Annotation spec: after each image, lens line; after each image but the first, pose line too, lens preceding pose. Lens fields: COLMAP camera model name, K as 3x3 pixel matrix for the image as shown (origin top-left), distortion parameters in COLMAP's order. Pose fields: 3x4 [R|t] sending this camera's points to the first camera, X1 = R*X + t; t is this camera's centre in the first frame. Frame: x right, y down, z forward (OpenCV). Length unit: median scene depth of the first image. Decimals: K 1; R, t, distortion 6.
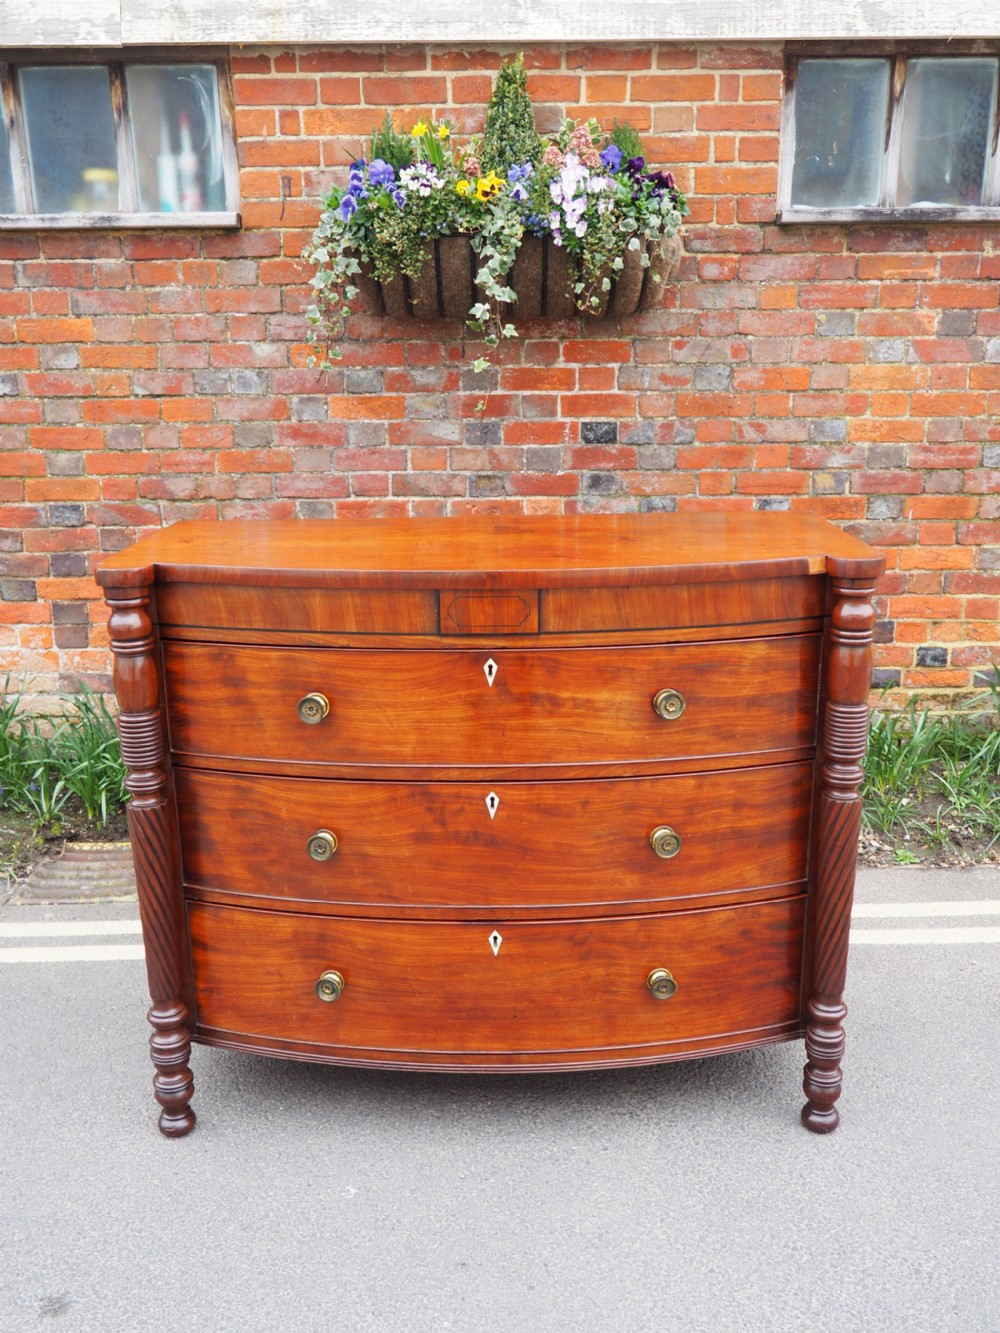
lens RADIAL K [[1457.8, 0, 525.3], [0, 1457.8, 665.5], [0, 0, 1]] dist [0.052744, -0.010176]
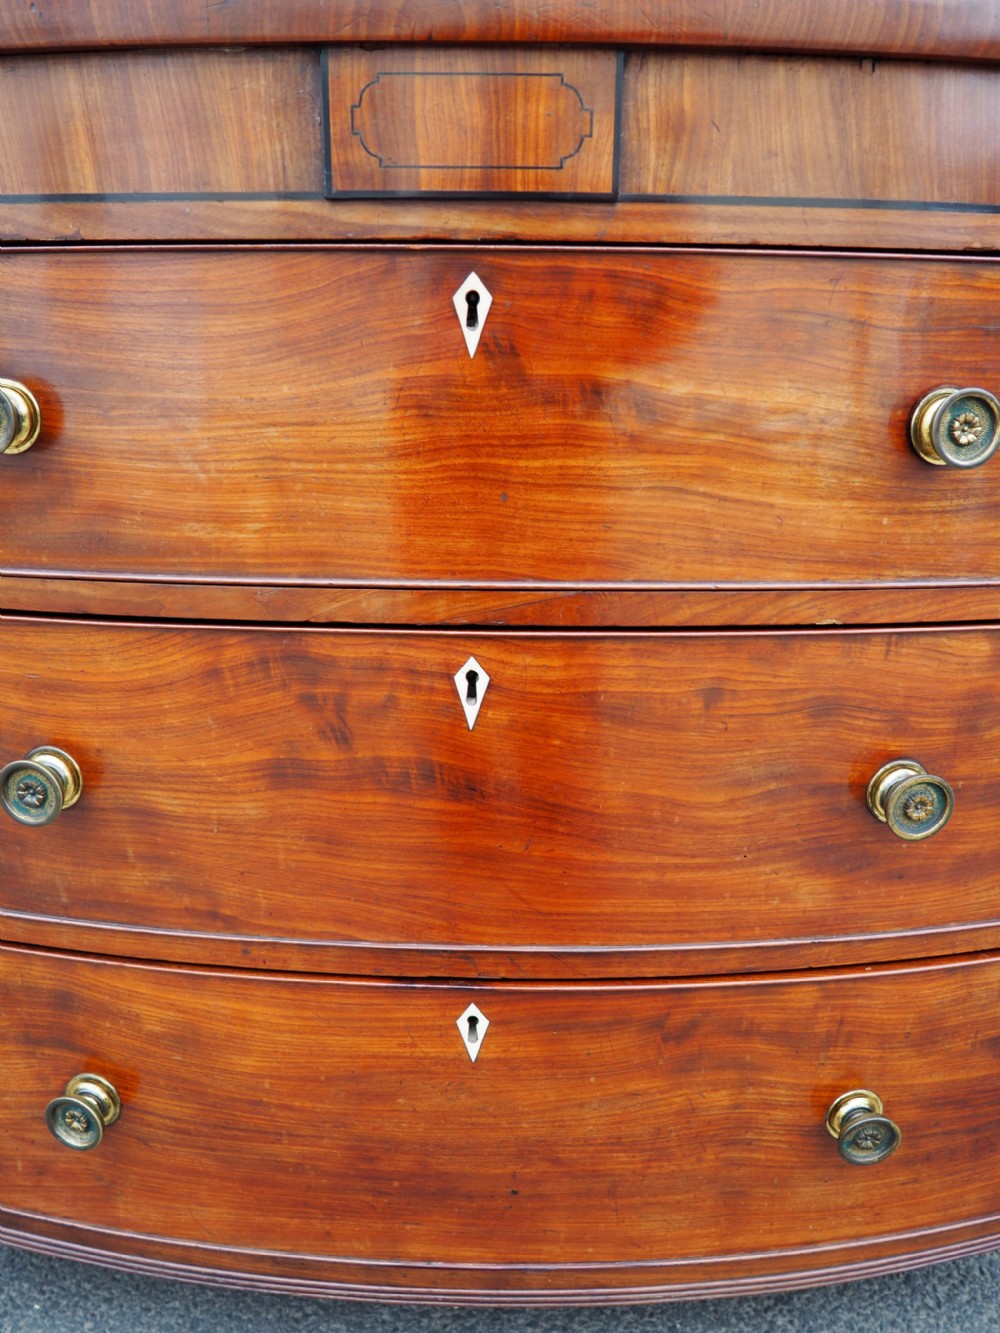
lens RADIAL K [[1115.7, 0, 497.8], [0, 1115.7, 676.4], [0, 0, 1]] dist [-0.041987, 0.005458]
pose [[0.999658, 0.022936, -0.012590, -0.011888], [-0.022548, 0.999291, 0.030139, 0.081549], [0.013272, -0.029845, 0.999466, 0.701044]]
